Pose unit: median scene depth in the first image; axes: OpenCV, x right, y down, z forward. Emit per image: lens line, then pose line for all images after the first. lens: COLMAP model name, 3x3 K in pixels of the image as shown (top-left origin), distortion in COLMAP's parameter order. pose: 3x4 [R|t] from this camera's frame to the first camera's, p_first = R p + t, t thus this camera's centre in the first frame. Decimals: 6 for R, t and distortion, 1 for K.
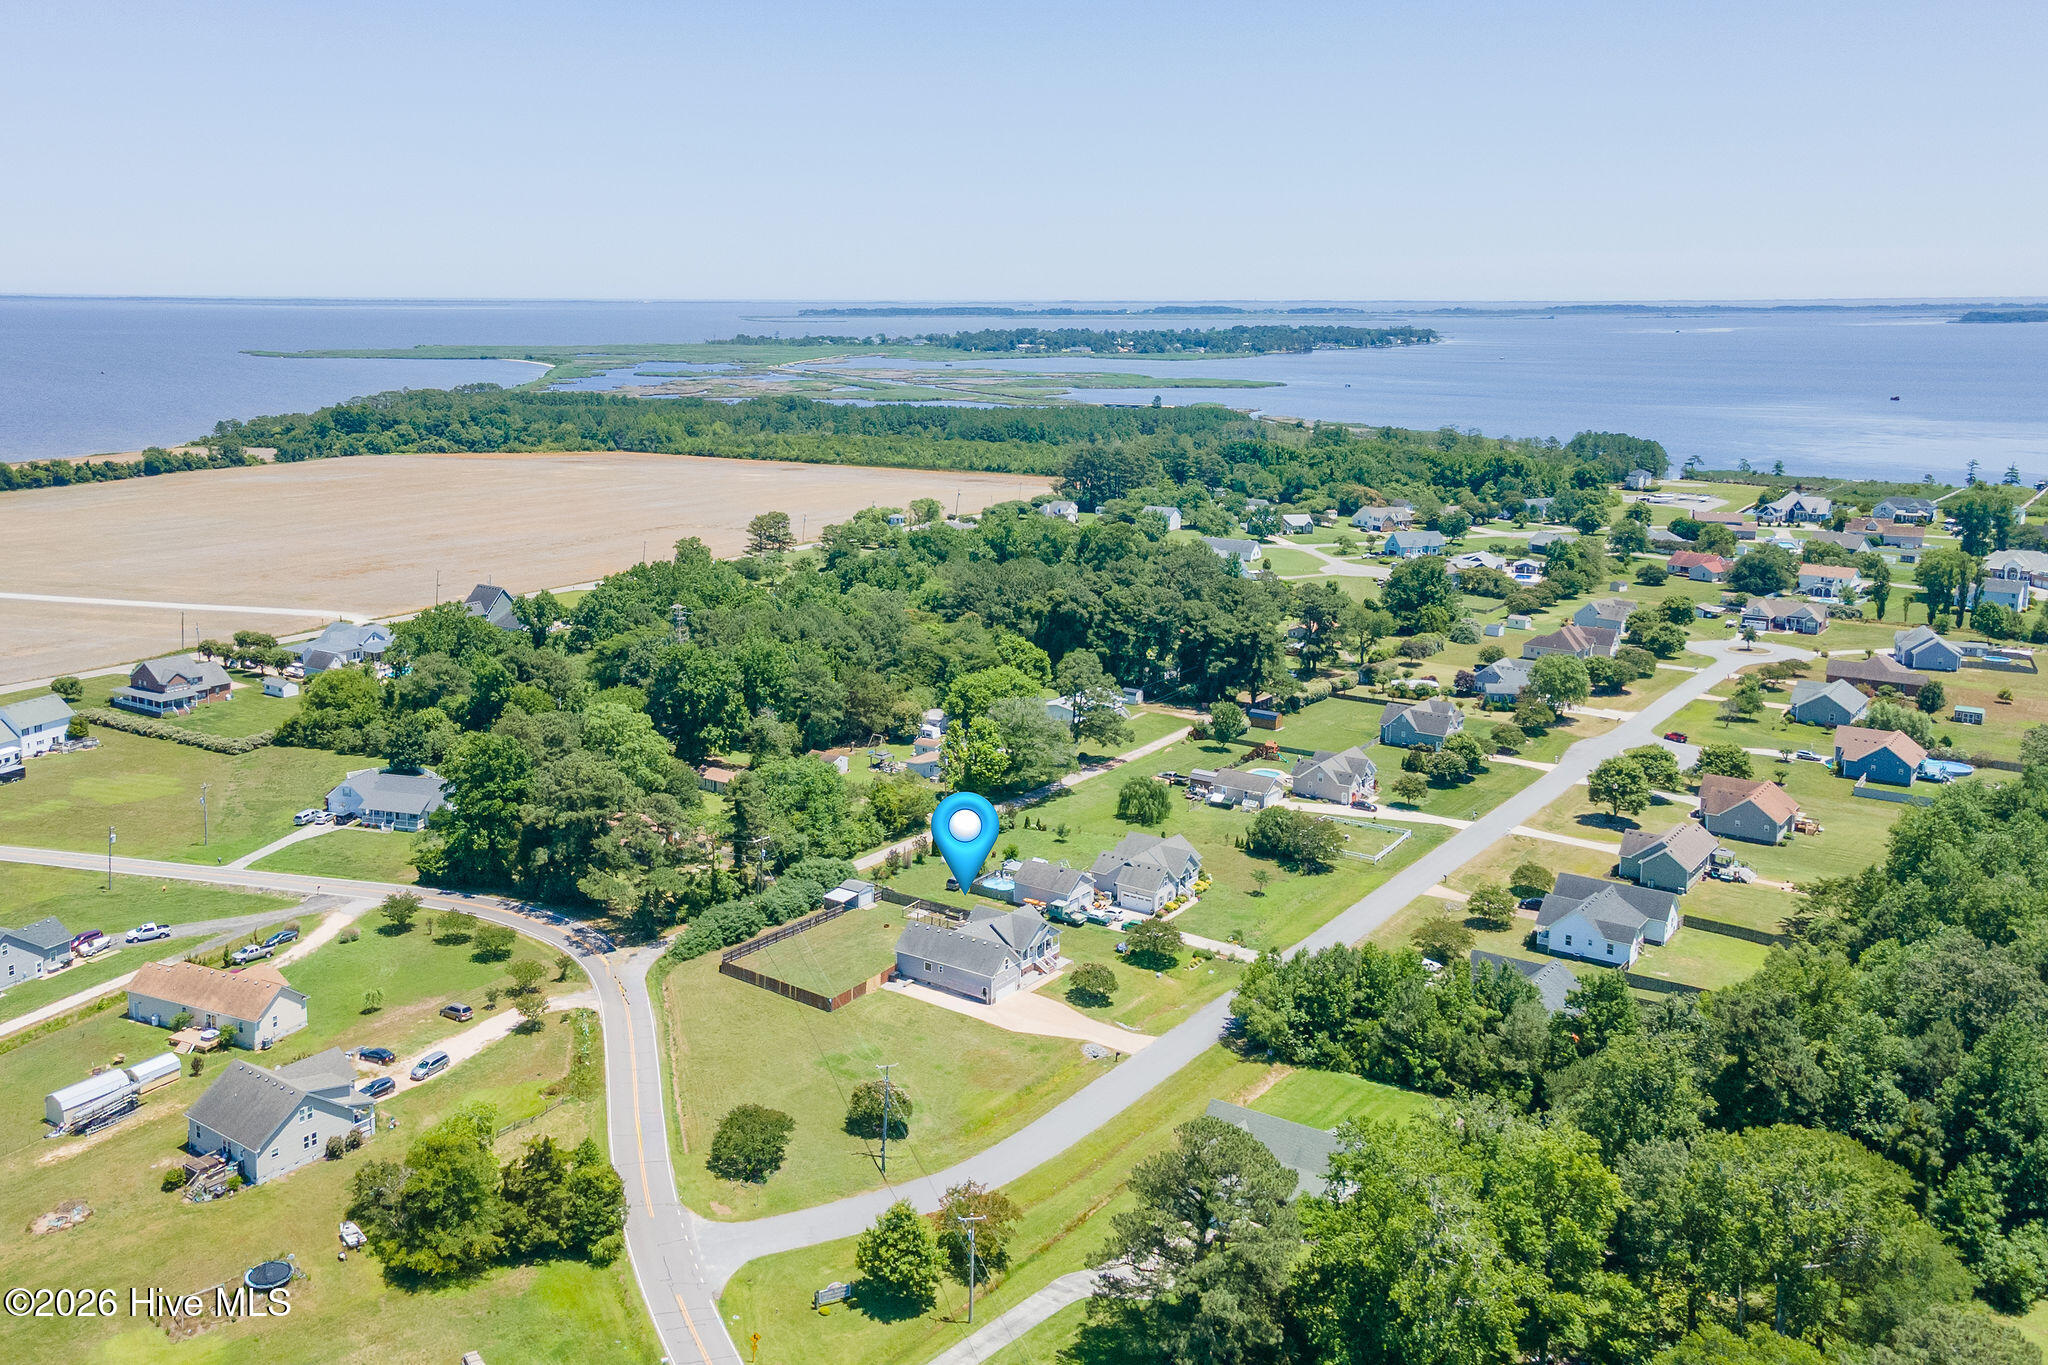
lens RADIAL K [[1740.1, 0, 897.6], [0, 1740.1, 682.7], [0, 0, 1]] dist [0.006308, 0.002840]
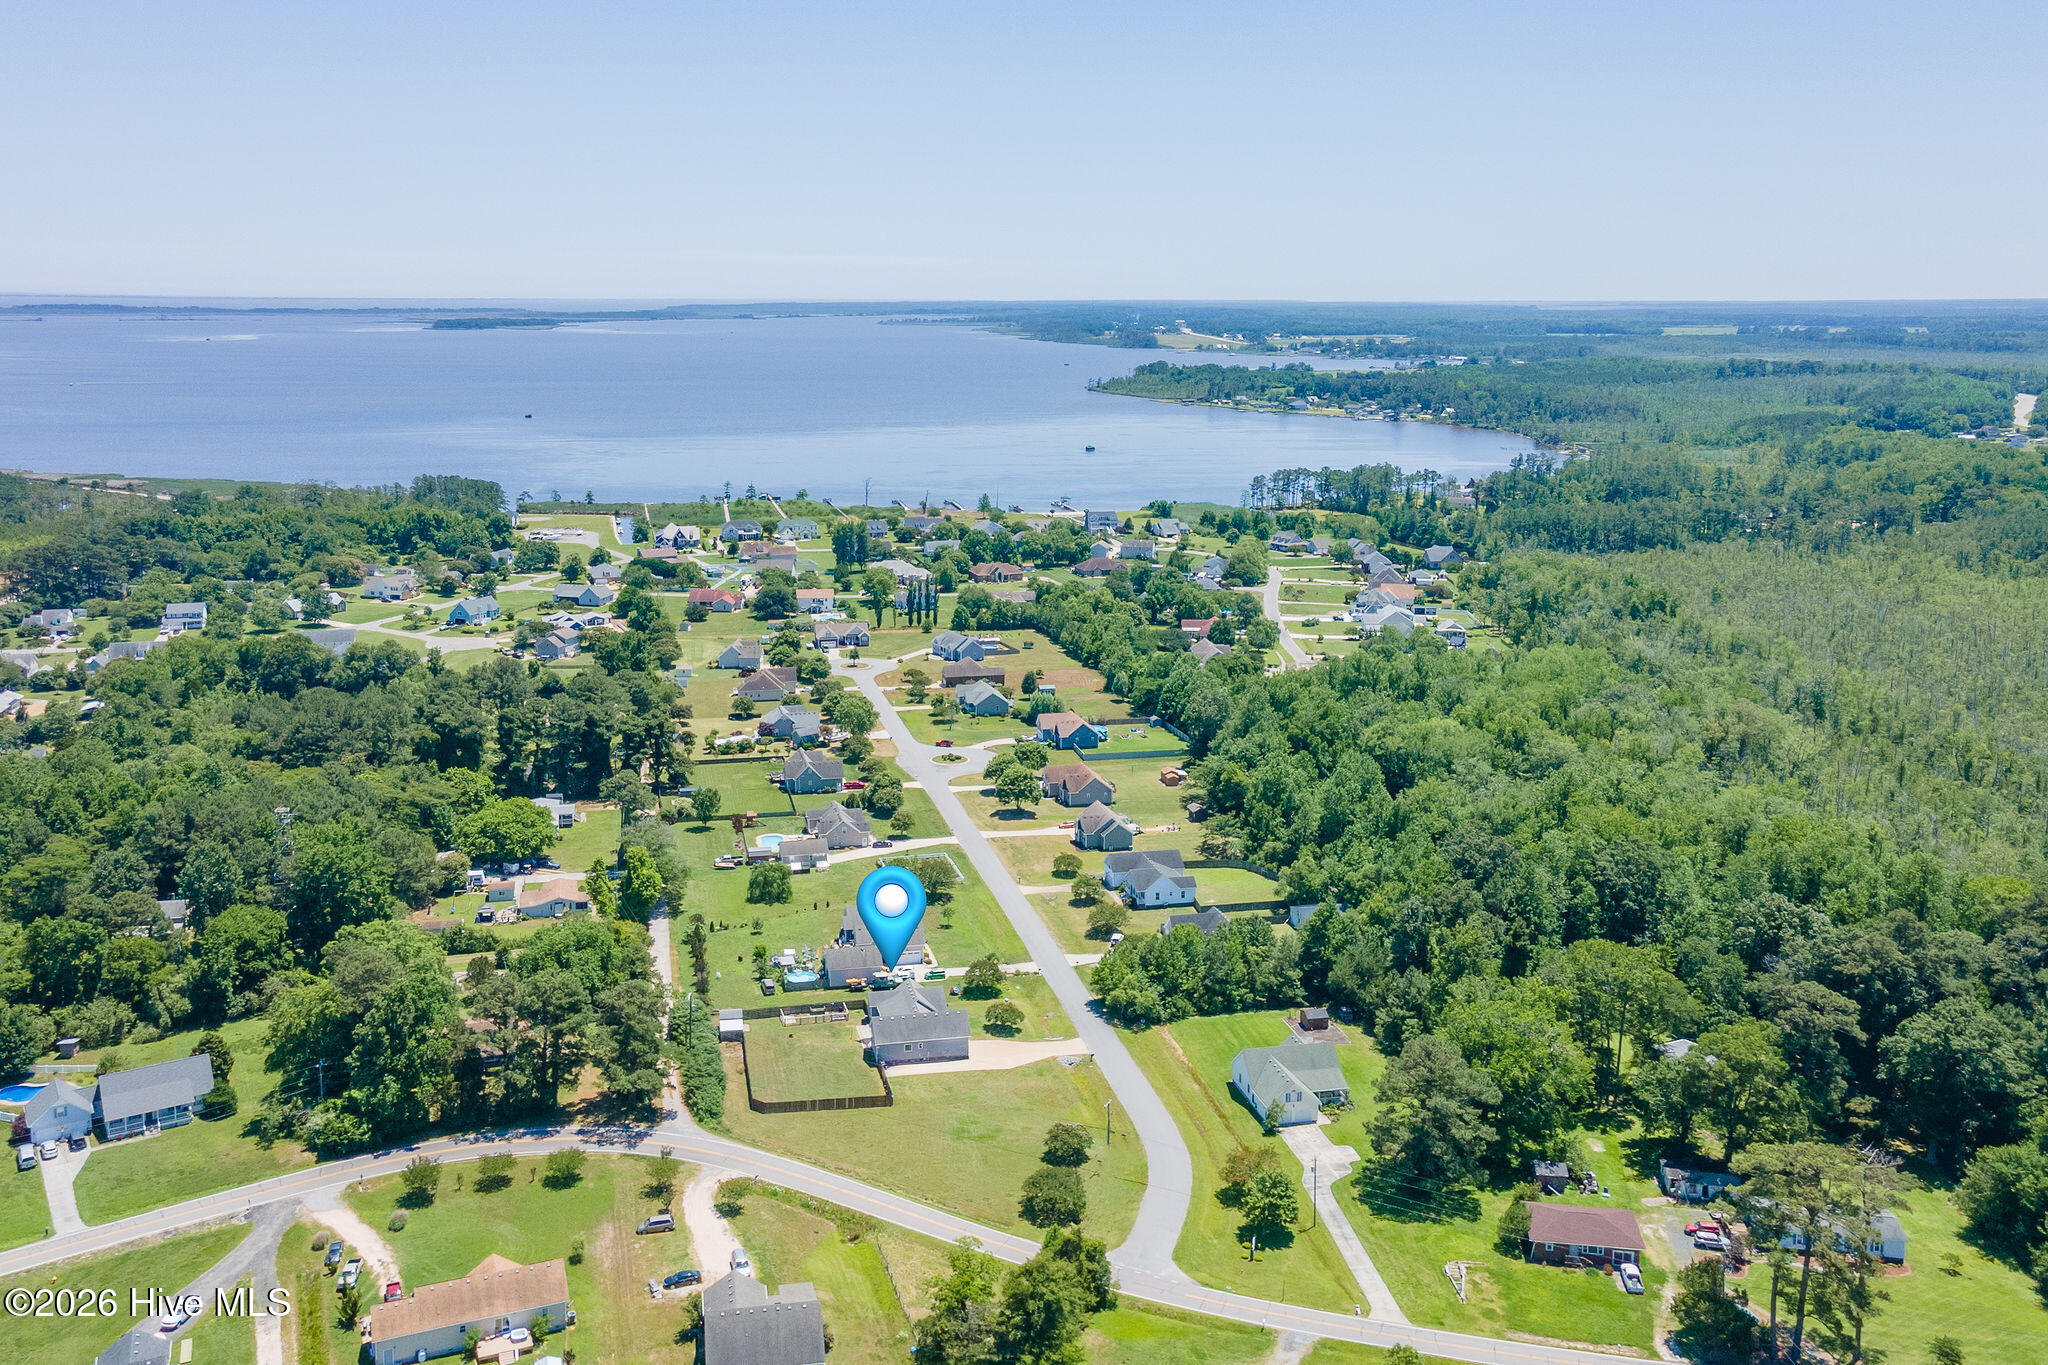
lens RADIAL K [[1717.0, 0, 1024.0], [0, 1717.0, 682.5], [0, 0, 1]] dist [0.044851, 0.012130]
pose [[0.650159, -0.161348, 0.742469, -0.575804], [0.161360, 0.984223, 0.072585, -0.119682], [-0.742466, 0.072613, 0.665936, 0.085322]]
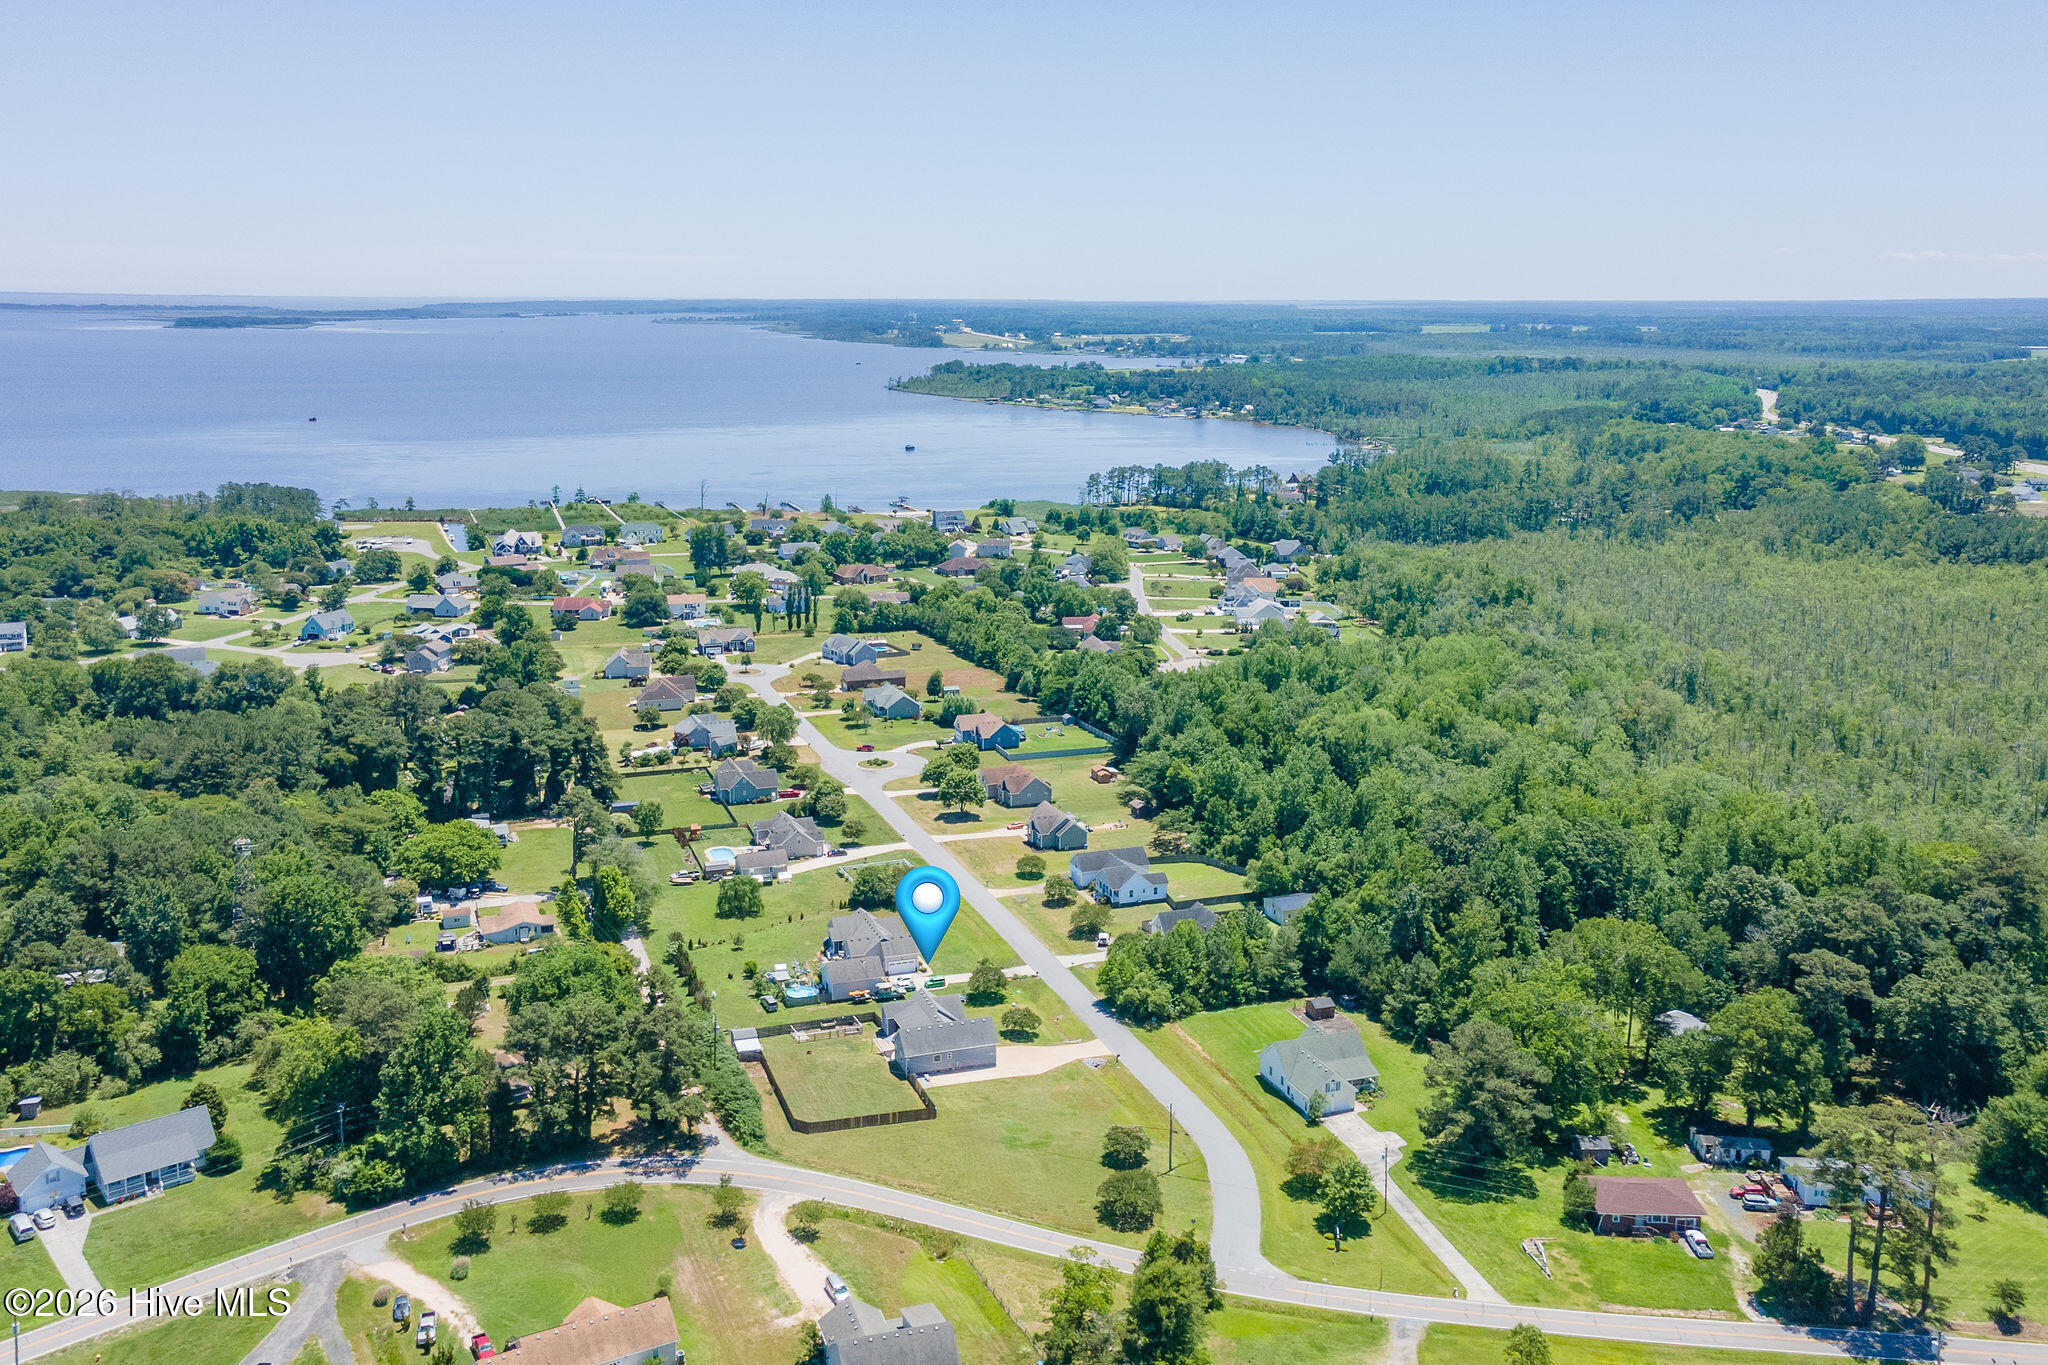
lens RADIAL K [[1717.0, 0, 1024.0], [0, 1717.0, 682.5], [0, 0, 1]] dist [0.044851, 0.012130]
pose [[0.551268, -0.178335, 0.815046, -0.640203], [0.178174, 0.979517, 0.093812, -0.140655], [-0.815081, 0.093504, 0.571751, 0.180680]]
